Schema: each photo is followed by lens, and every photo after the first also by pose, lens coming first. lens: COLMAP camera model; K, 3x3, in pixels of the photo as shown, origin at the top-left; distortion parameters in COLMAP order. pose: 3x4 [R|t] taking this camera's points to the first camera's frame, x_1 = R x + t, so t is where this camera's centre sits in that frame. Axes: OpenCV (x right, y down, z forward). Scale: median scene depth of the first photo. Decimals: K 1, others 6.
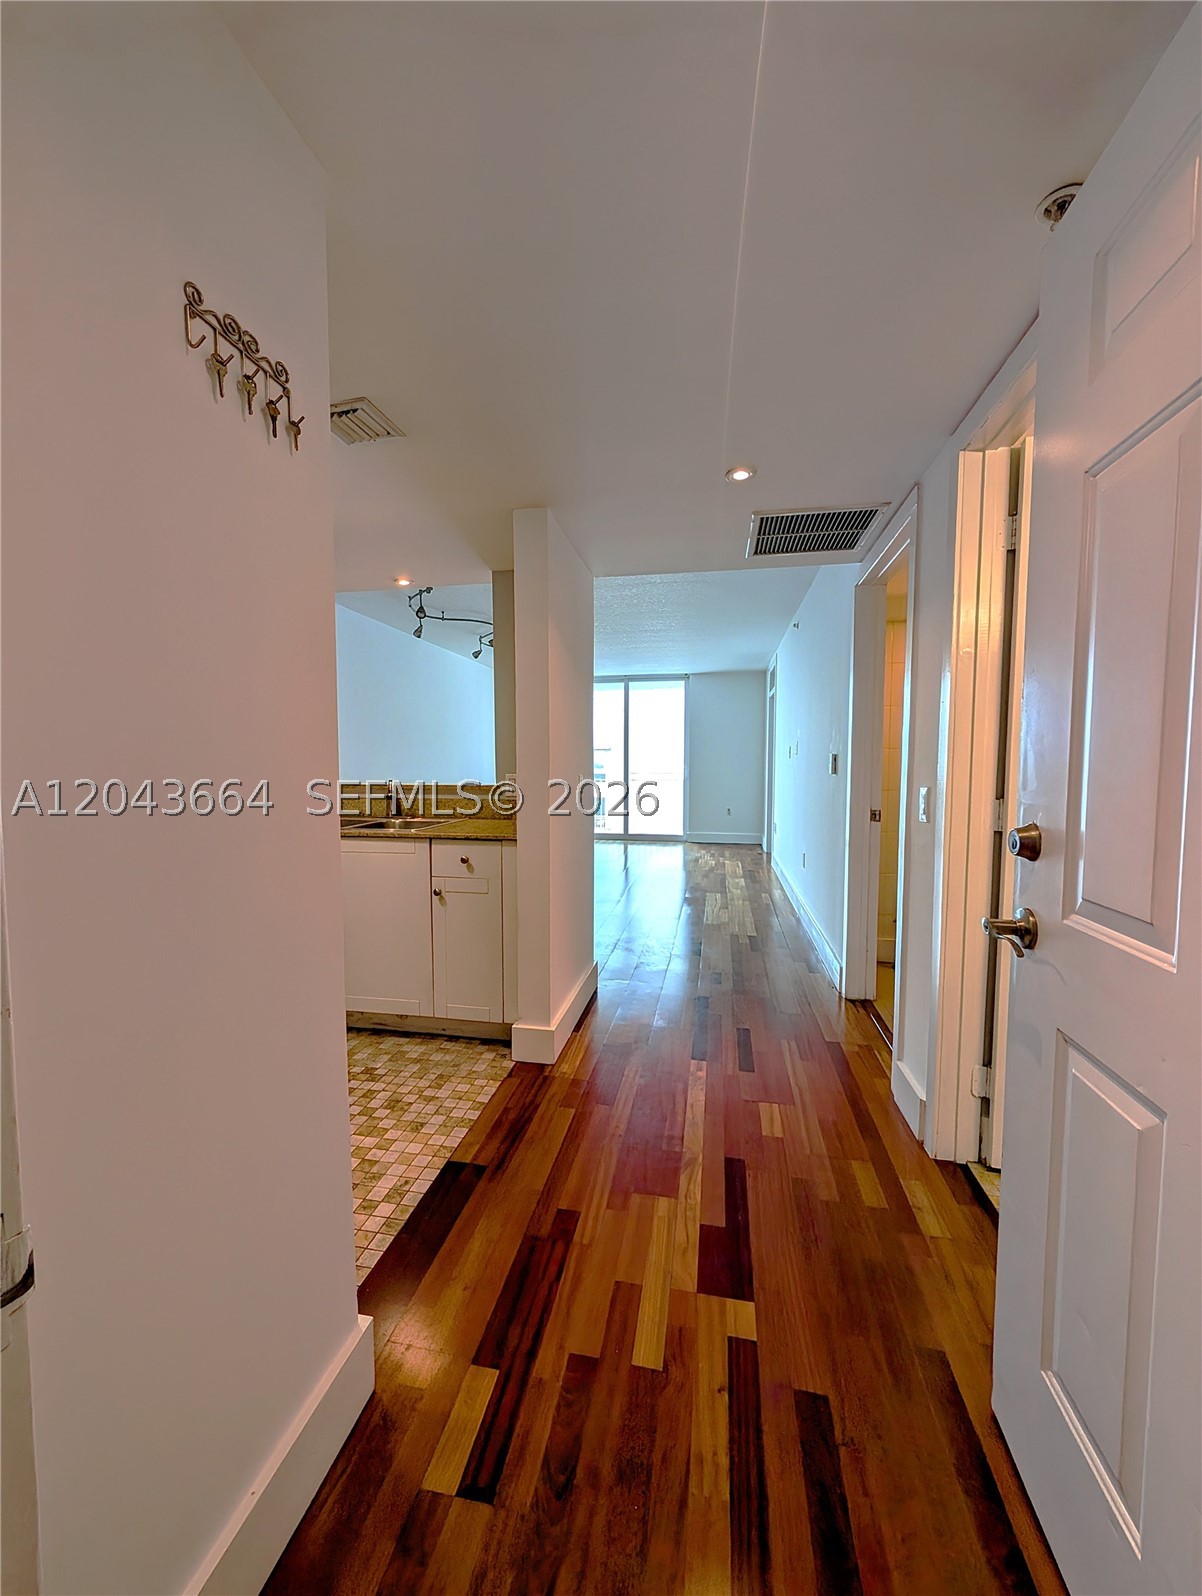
lens RADIAL K [[604.1, 0, 607.7], [0, 604.1, 798.2], [0, 0, 1]] dist [0.000614, -0.000112]
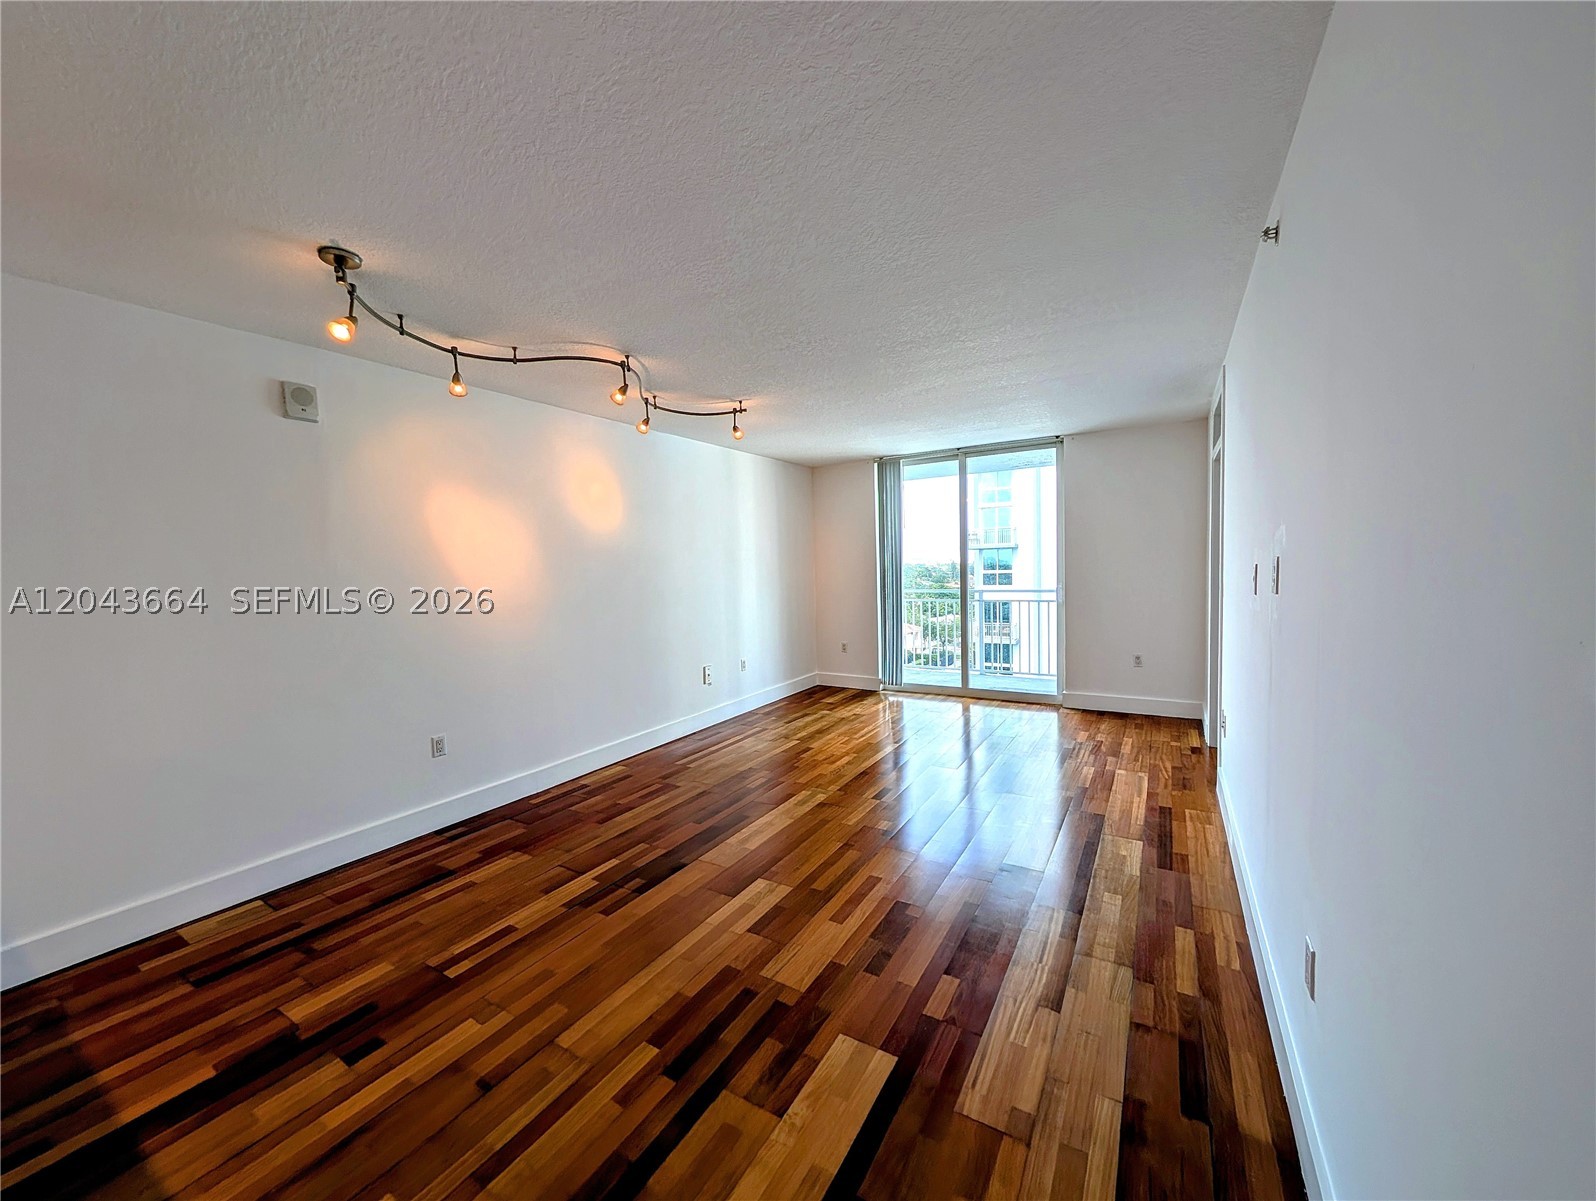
lens RADIAL K [[604.1, 0, 803.2], [0, 604.1, 600.5], [0, 0, 1]] dist [0.000614, -0.000112]
pose [[0.936504, -0.007015, -0.350586, 0.142144], [0.008248, 0.999964, 0.002024, -0.058638], [0.350559, -0.004787, 0.936528, 0.460335]]
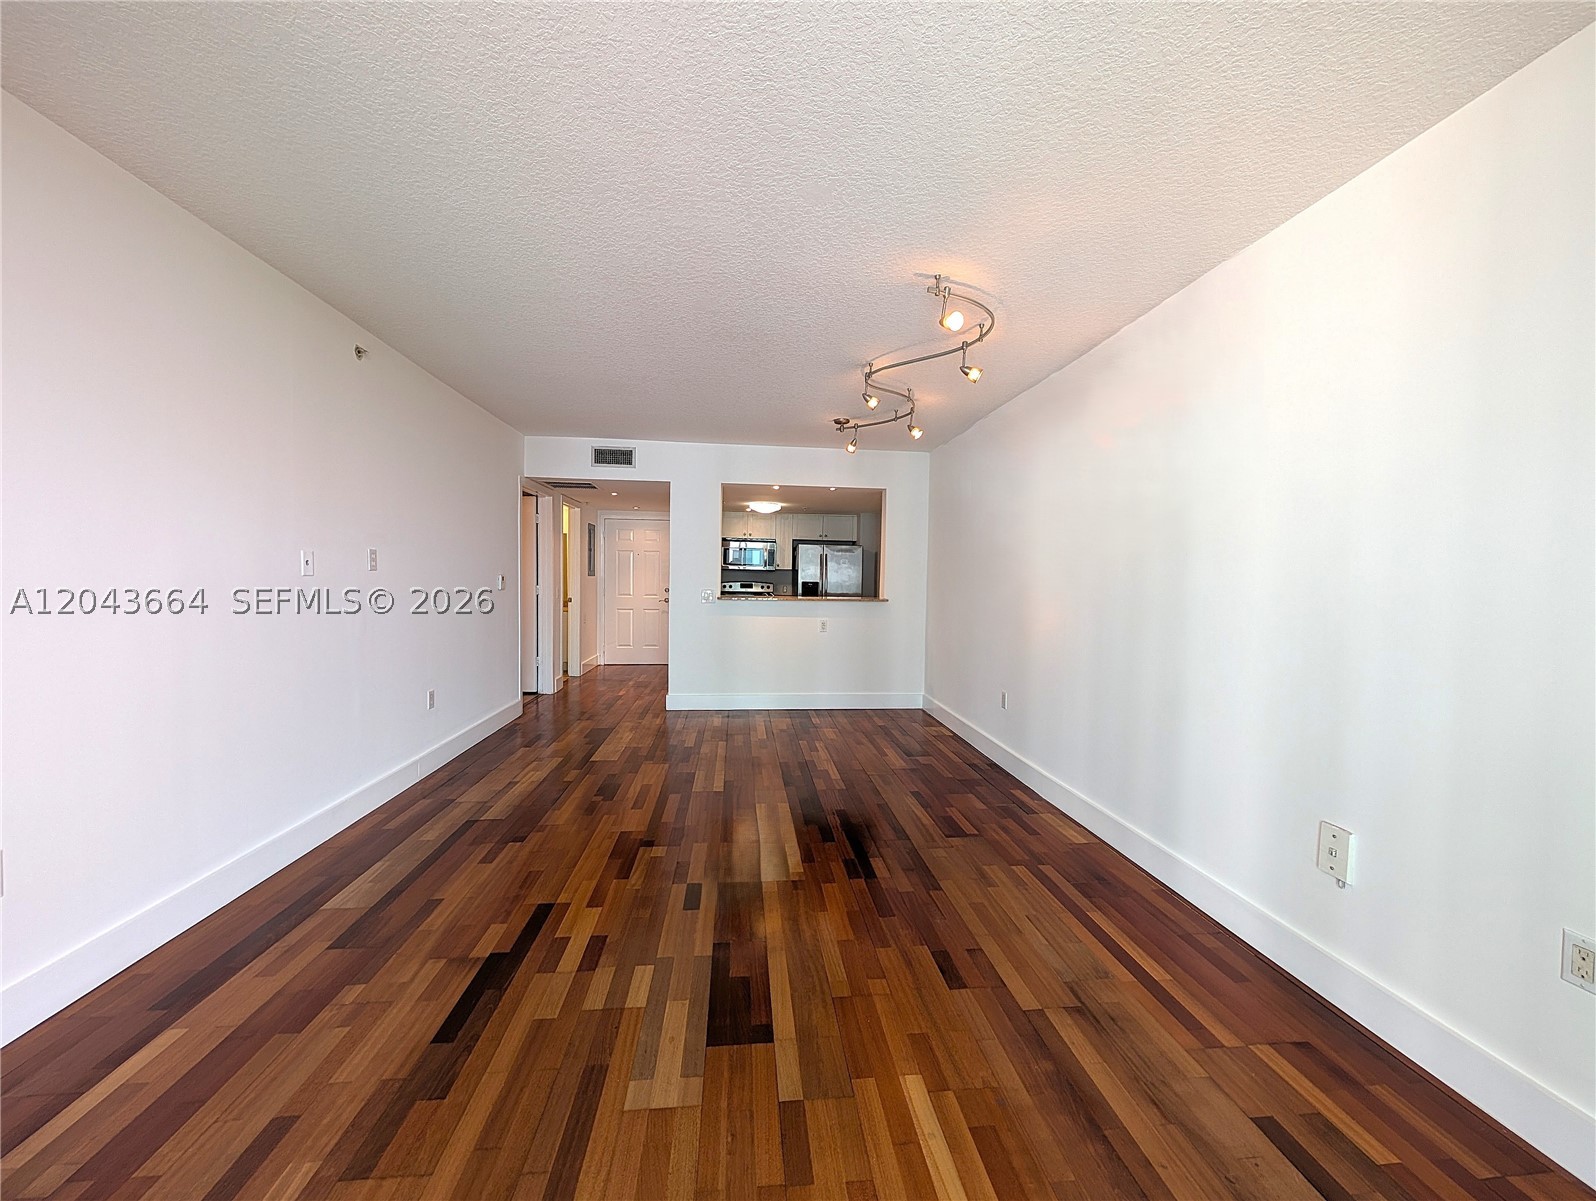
lens RADIAL K [[604.1, 0, 800.9], [0, 604.1, 598.6], [0, 0, 1]] dist [0.000614, -0.000112]
pose [[-0.959426, -0.008446, -0.281834, 0.052527], [-0.035118, 0.995348, 0.089719, -0.092315], [0.279765, 0.095977, -0.955259, 1.384351]]
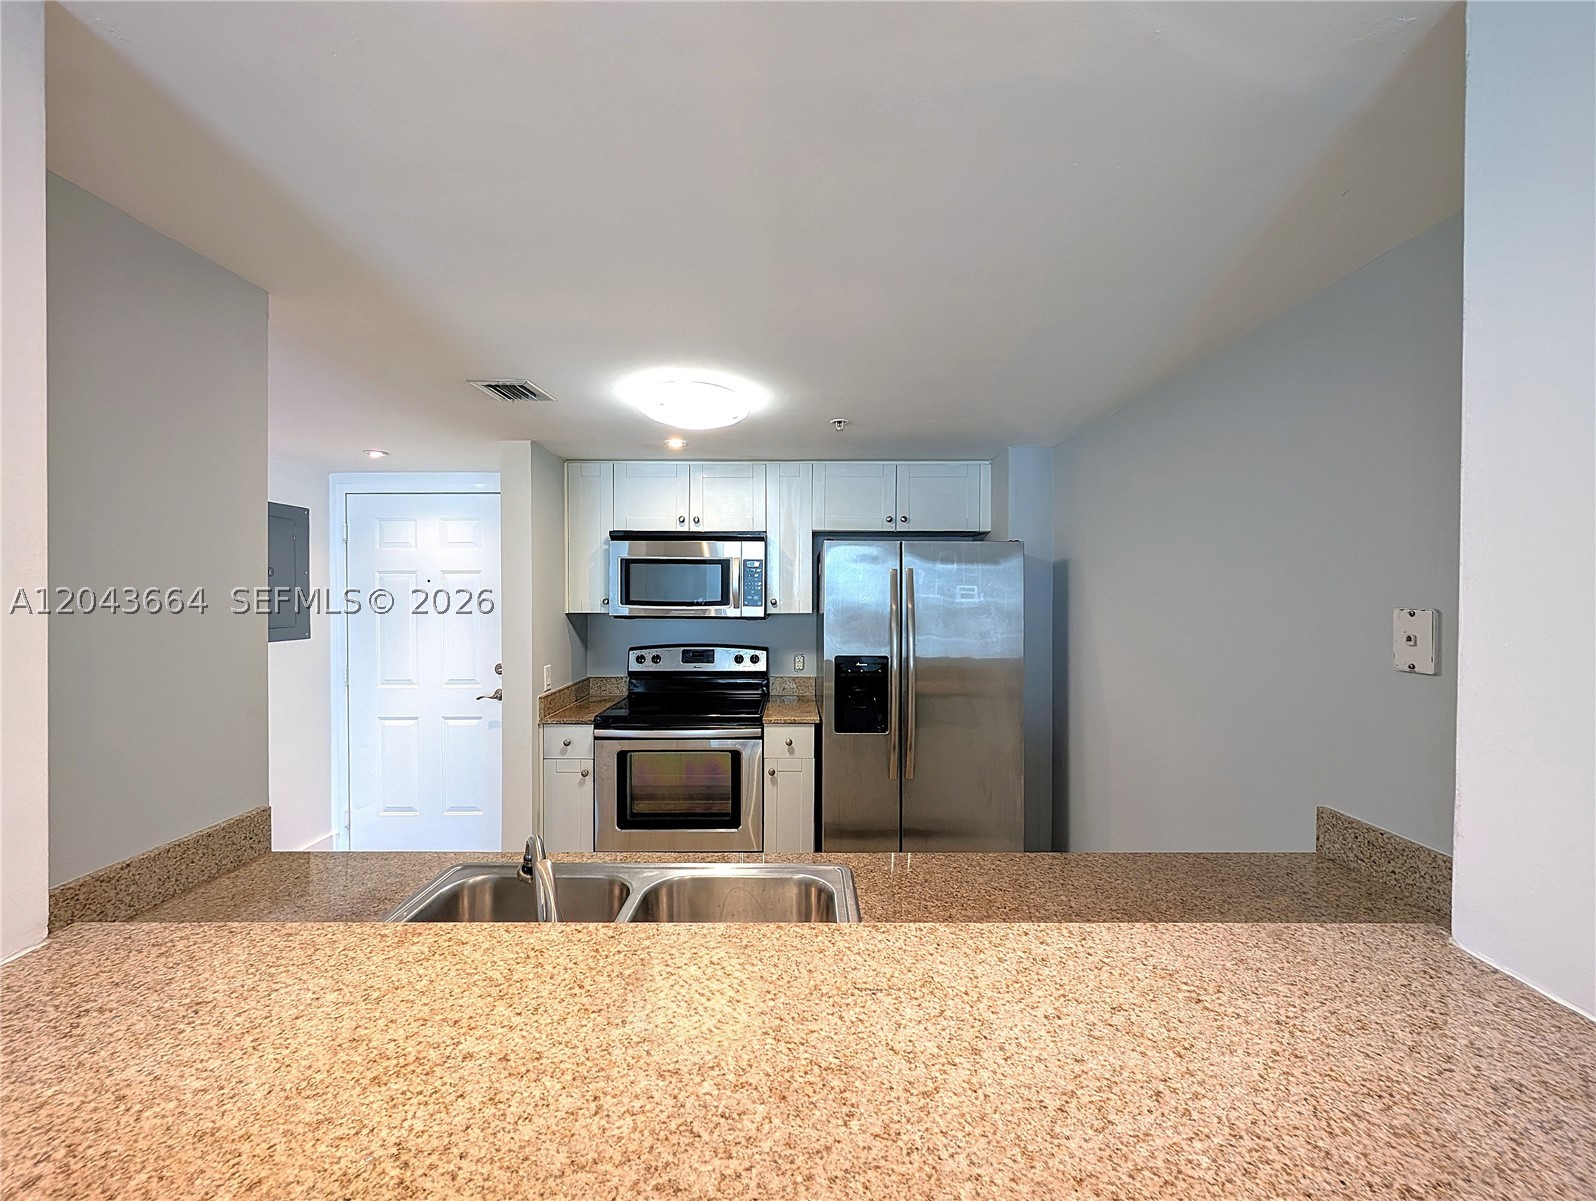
lens RADIAL K [[604.1, 0, 801.2], [0, 604.1, 605.0], [0, 0, 1]] dist [0.000614, -0.000112]
pose [[-0.983460, 0.000709, -0.181123, -0.198066], [-0.012391, 0.997386, 0.071185, -0.078177], [0.180700, 0.072252, -0.980881, 0.602838]]
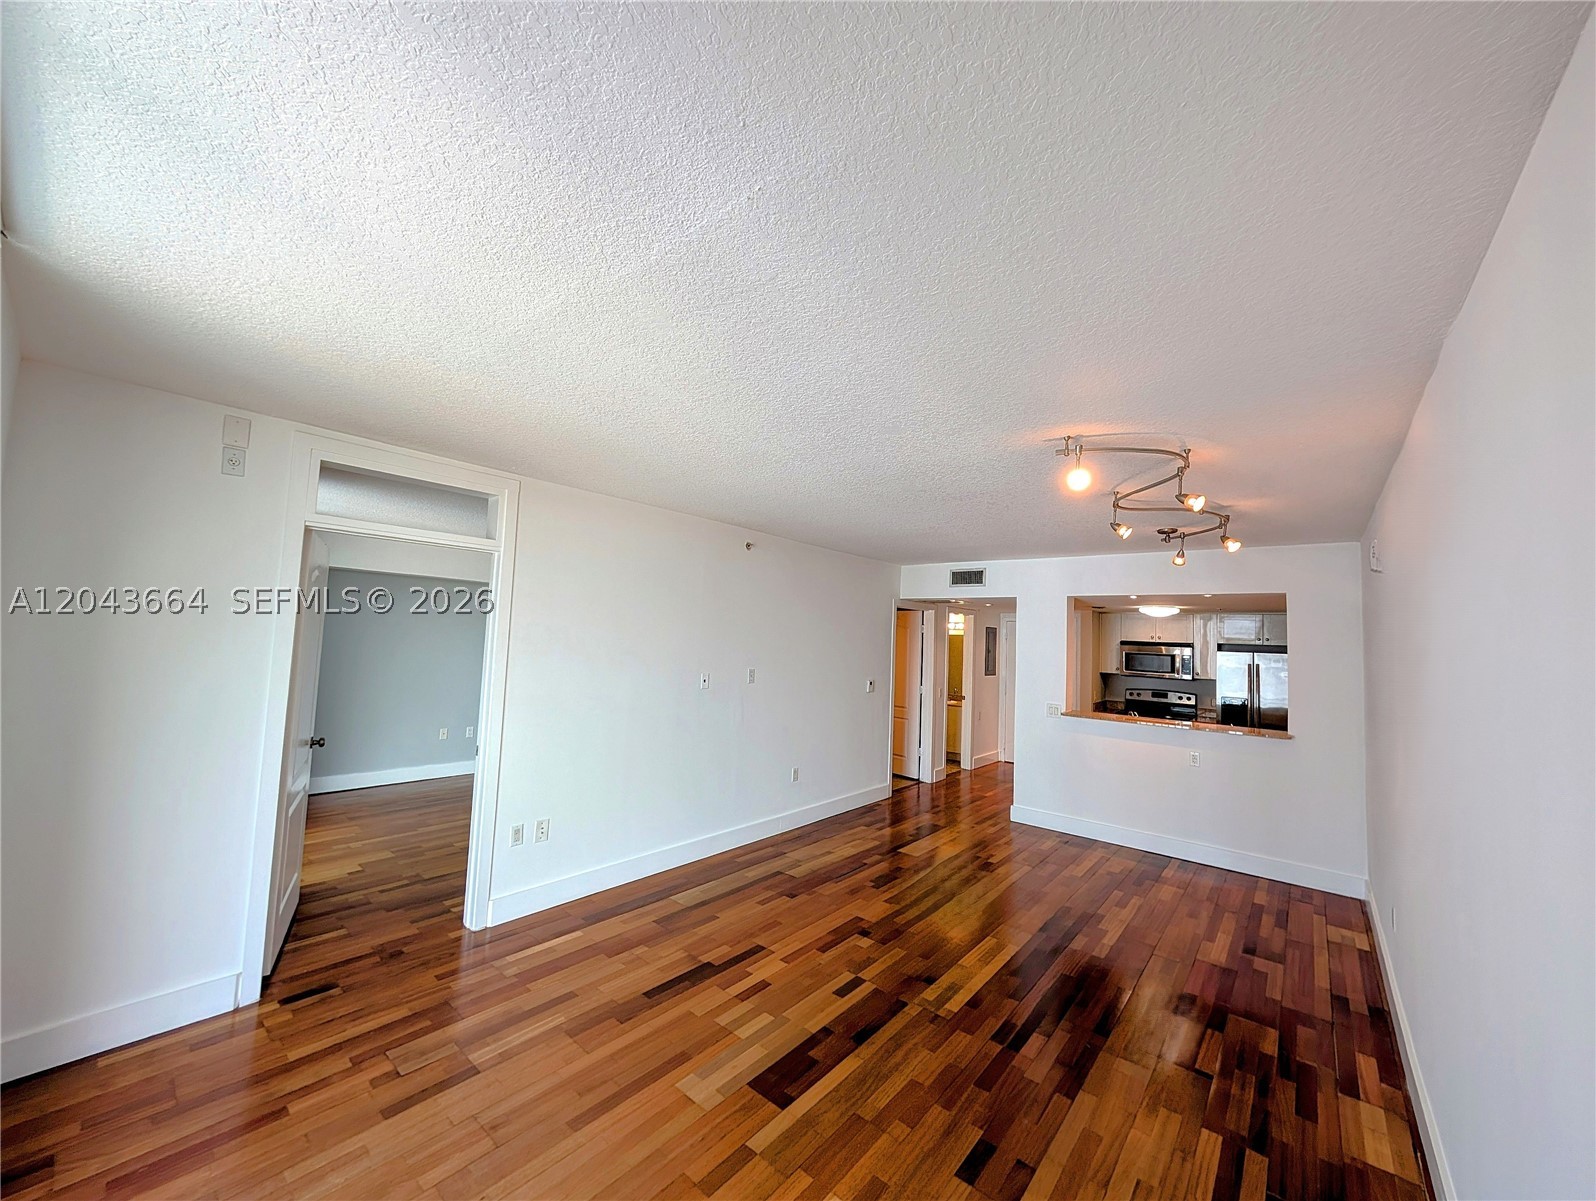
lens RADIAL K [[604.1, 0, 802.7], [0, 604.1, 604.4], [0, 0, 1]] dist [0.000614, -0.000112]
pose [[-0.870210, -0.008207, 0.492613, -0.178490], [-0.014230, 0.999863, -0.008480, -0.151843], [-0.492476, -0.014389, -0.870207, 1.436591]]
